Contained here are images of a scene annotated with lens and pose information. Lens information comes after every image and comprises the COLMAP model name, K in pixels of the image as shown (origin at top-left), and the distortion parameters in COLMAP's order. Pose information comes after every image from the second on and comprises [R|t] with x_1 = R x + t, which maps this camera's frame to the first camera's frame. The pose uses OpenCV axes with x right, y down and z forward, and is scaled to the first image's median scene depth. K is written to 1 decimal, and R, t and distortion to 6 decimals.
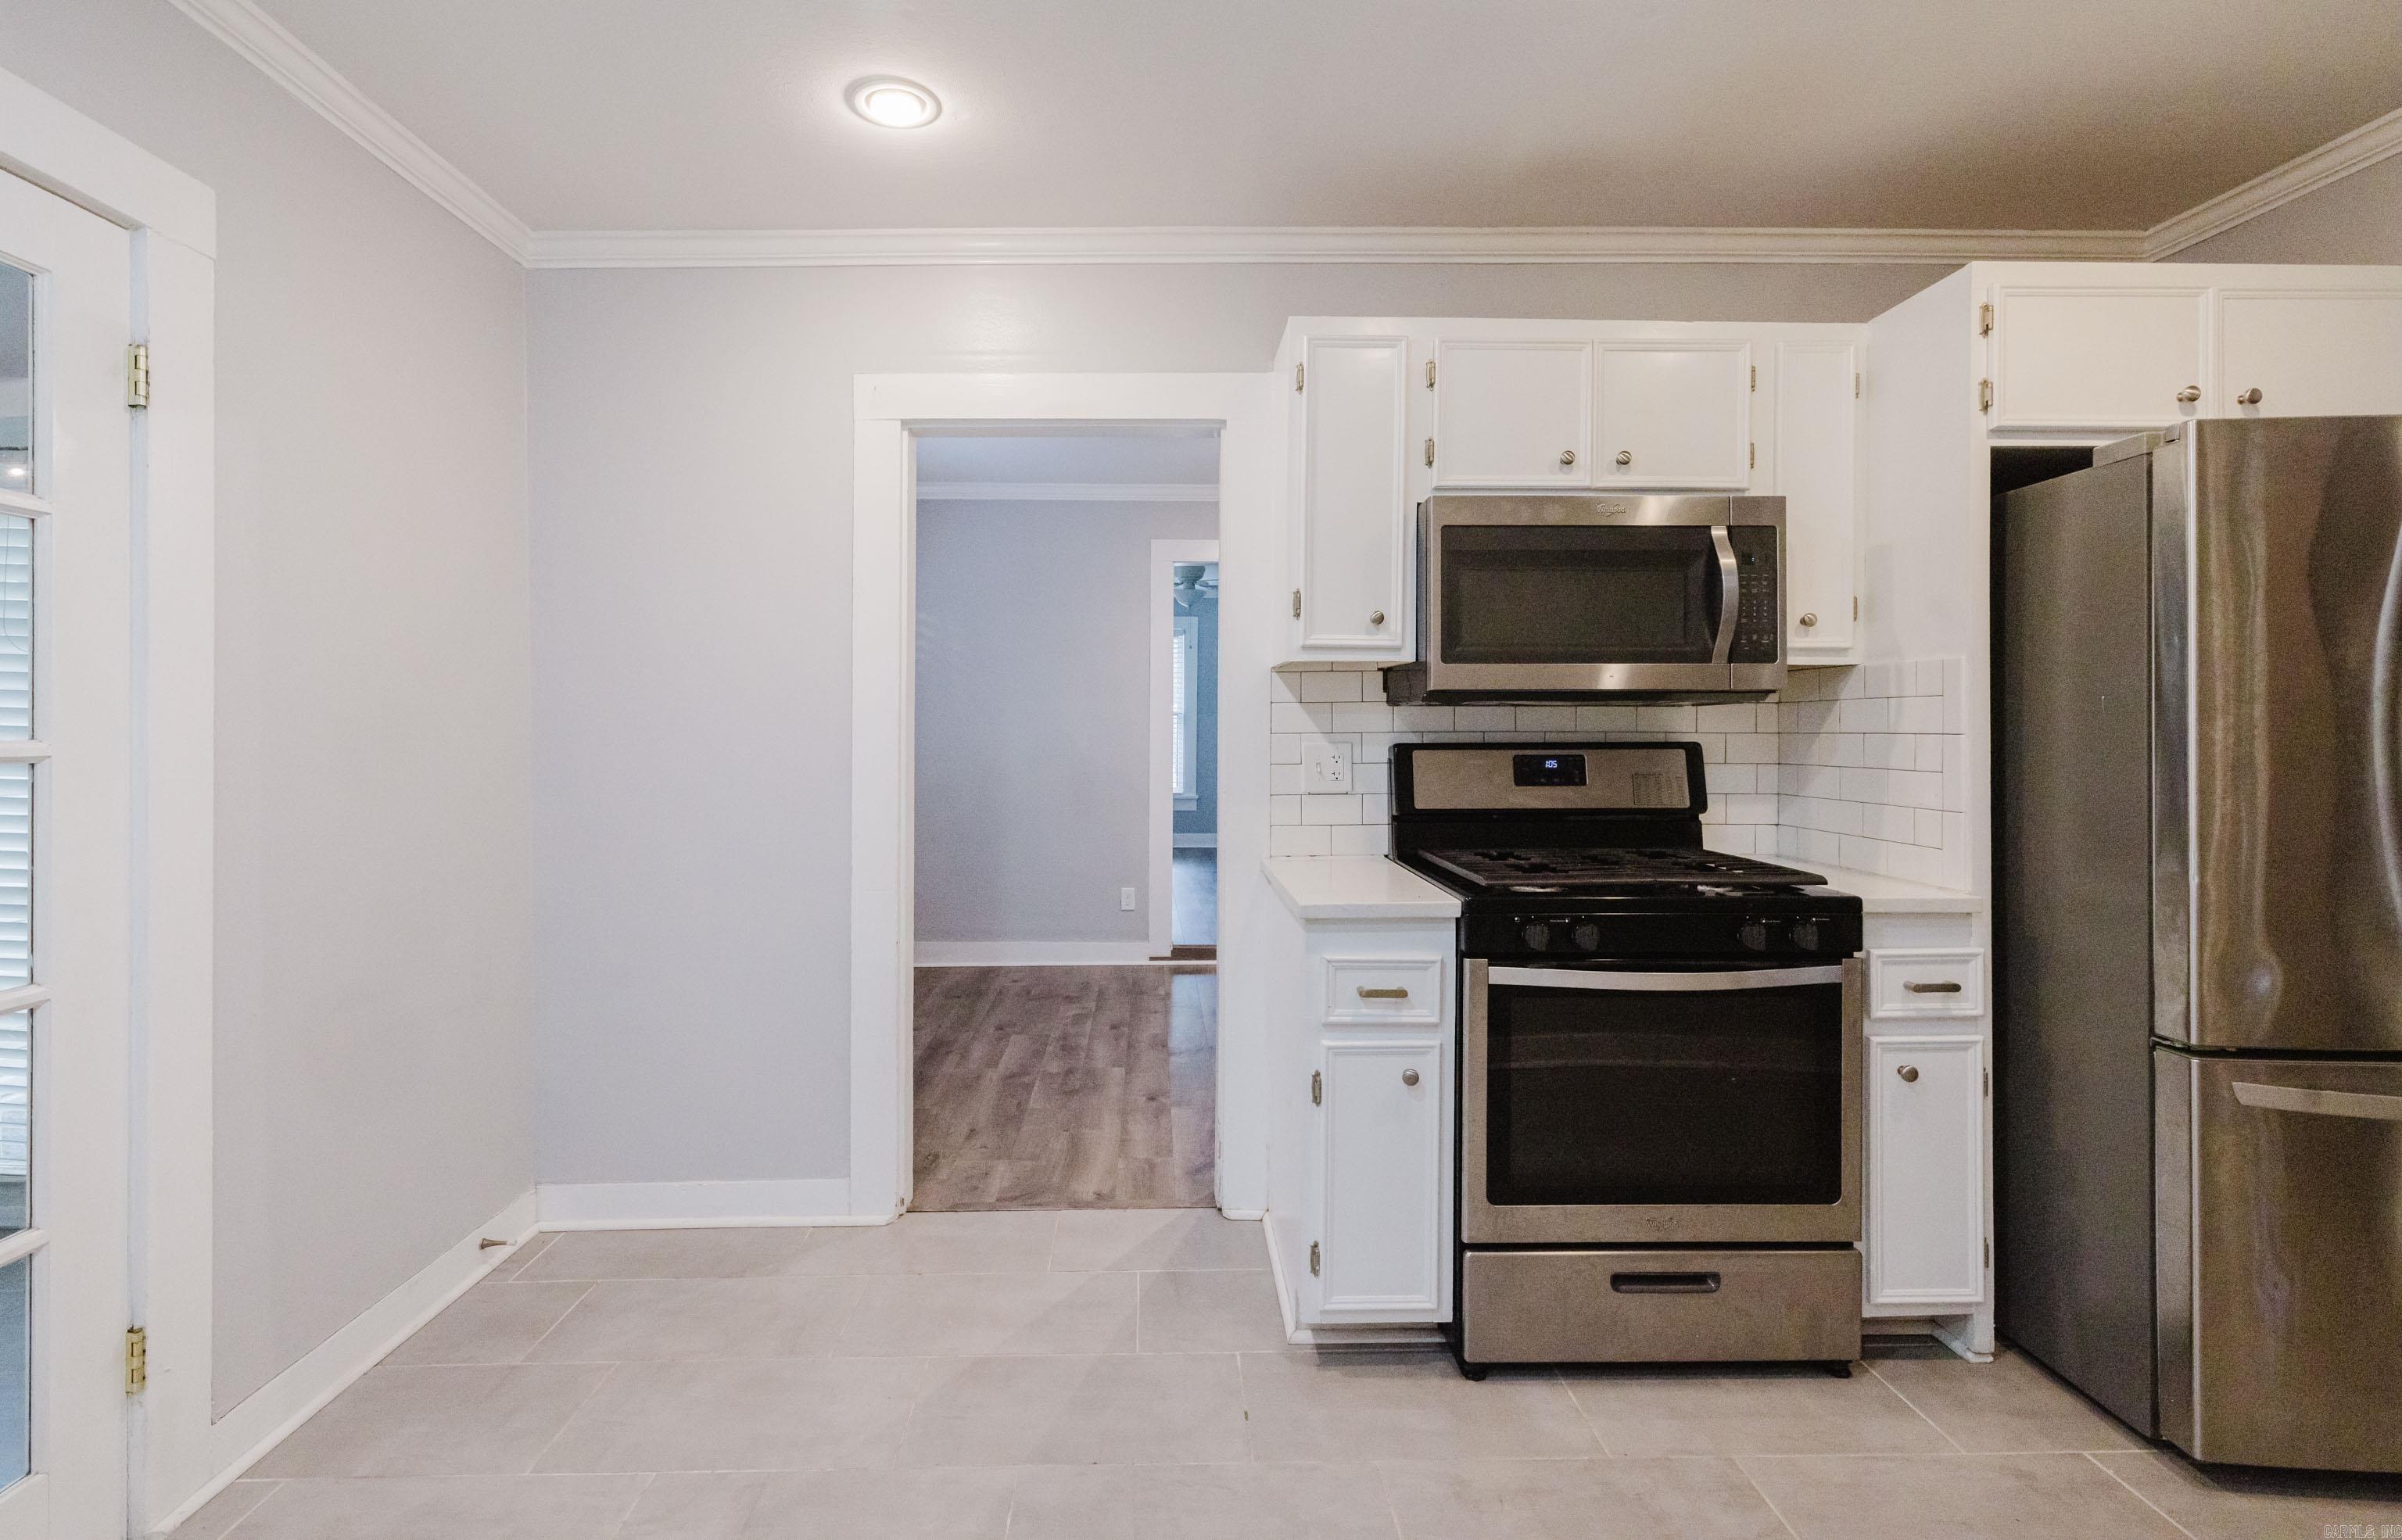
lens RADIAL K [[1049.4, 0, 1206.2], [0, 1049.4, 740.8], [0, 0, 1]] dist [0.000008, 0.000160]
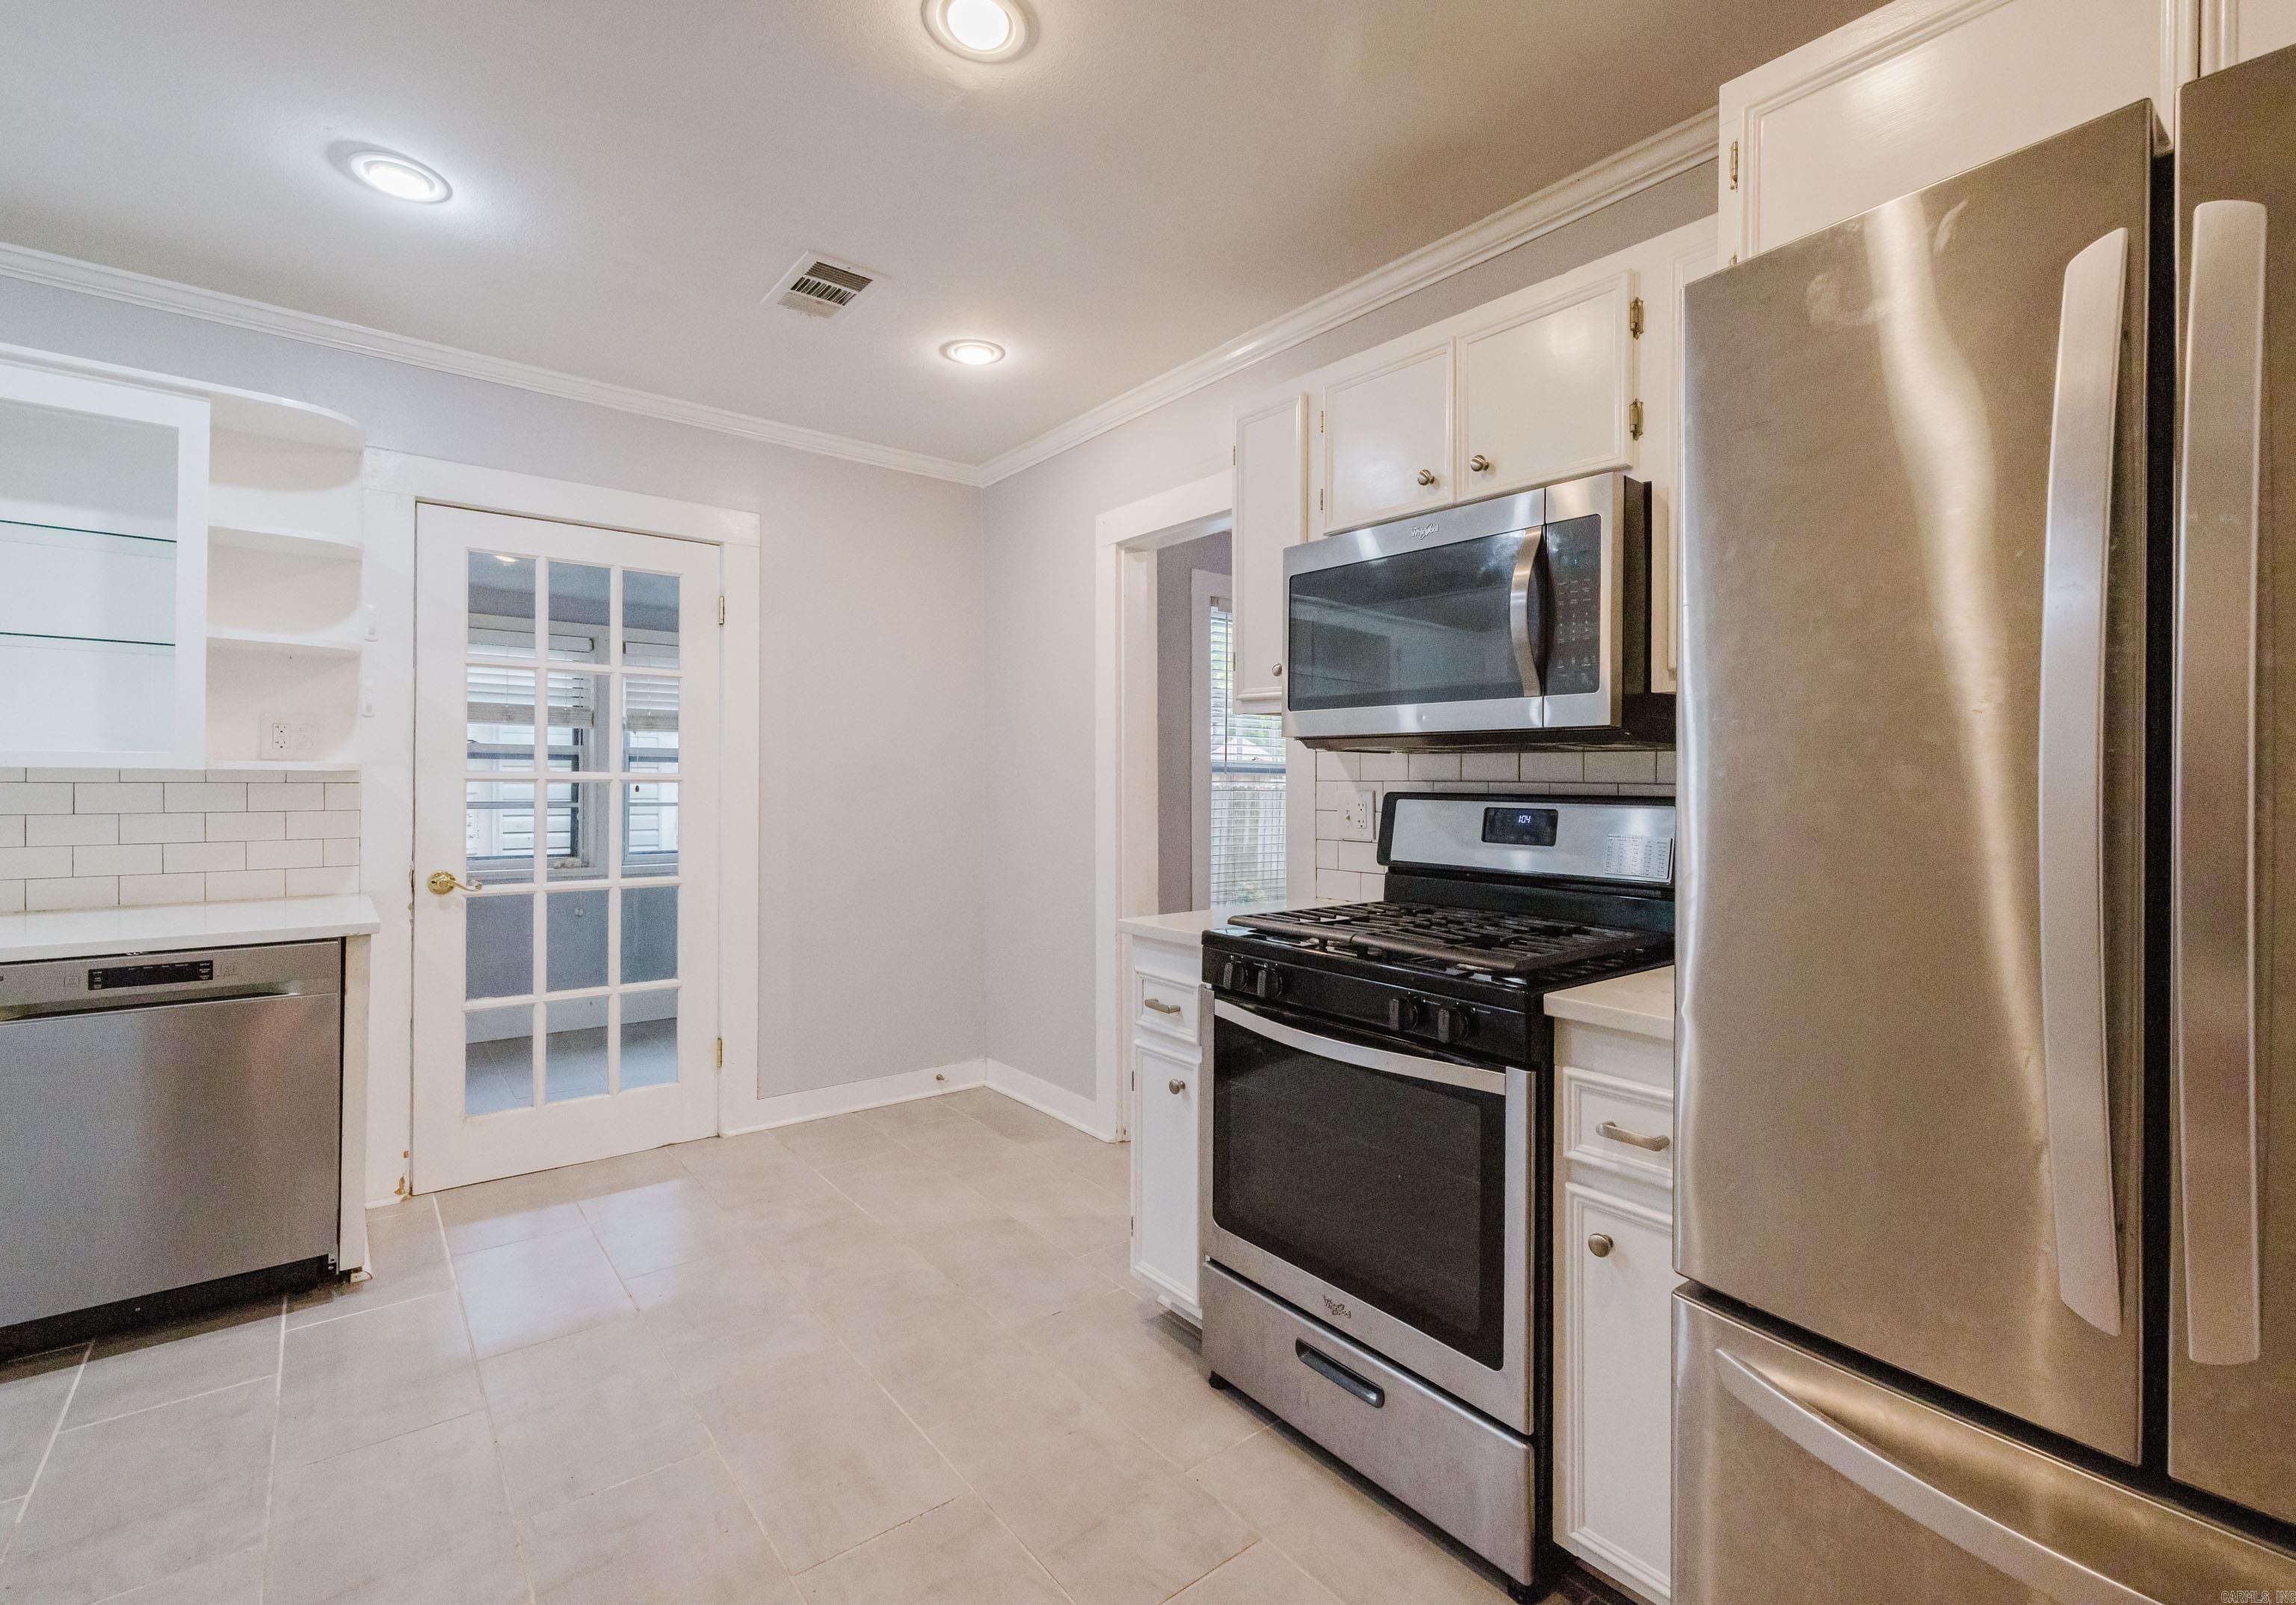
lens RADIAL K [[1029.1, 0, 1148.0], [0, 1029.1, 802.5], [0, 0, 1]] dist [0.001249, -0.000012]
pose [[0.617668, 0.027082, -0.785972, 0.903117], [-0.022290, 0.999608, 0.016926, 0.001313], [0.786123, 0.007065, 0.618030, 0.264019]]
